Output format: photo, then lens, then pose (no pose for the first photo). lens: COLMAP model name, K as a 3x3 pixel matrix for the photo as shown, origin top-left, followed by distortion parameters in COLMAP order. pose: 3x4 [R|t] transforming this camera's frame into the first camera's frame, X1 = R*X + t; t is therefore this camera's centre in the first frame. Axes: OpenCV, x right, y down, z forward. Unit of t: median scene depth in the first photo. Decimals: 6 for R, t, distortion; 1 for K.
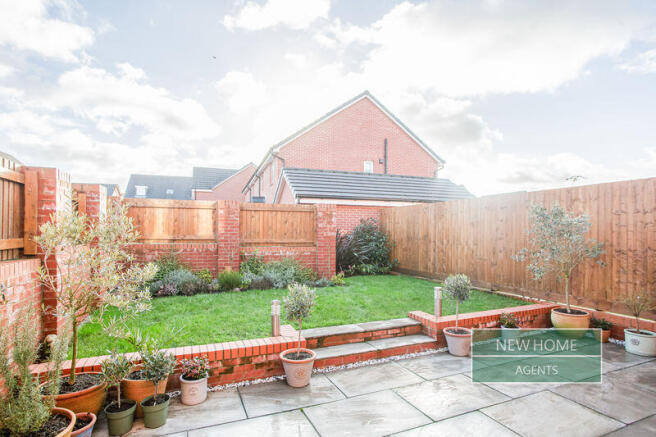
lens RADIAL K [[329.8, 0, 329.2], [0, 329.8, 215.8], [0, 0, 1]] dist [-0.014543, 0.000432]
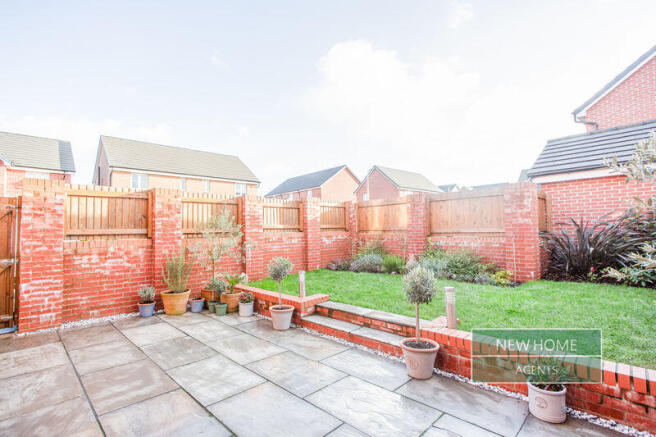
lens RADIAL K [[329.8, 0, 329.2], [0, 329.8, 215.8], [0, 0, 1]] dist [-0.014543, 0.000432]
pose [[0.359719, -0.055978, -0.931380, 1.006144], [0.063793, 0.997338, -0.035304, 0.074827], [0.930877, -0.046716, 0.362332, 0.547456]]
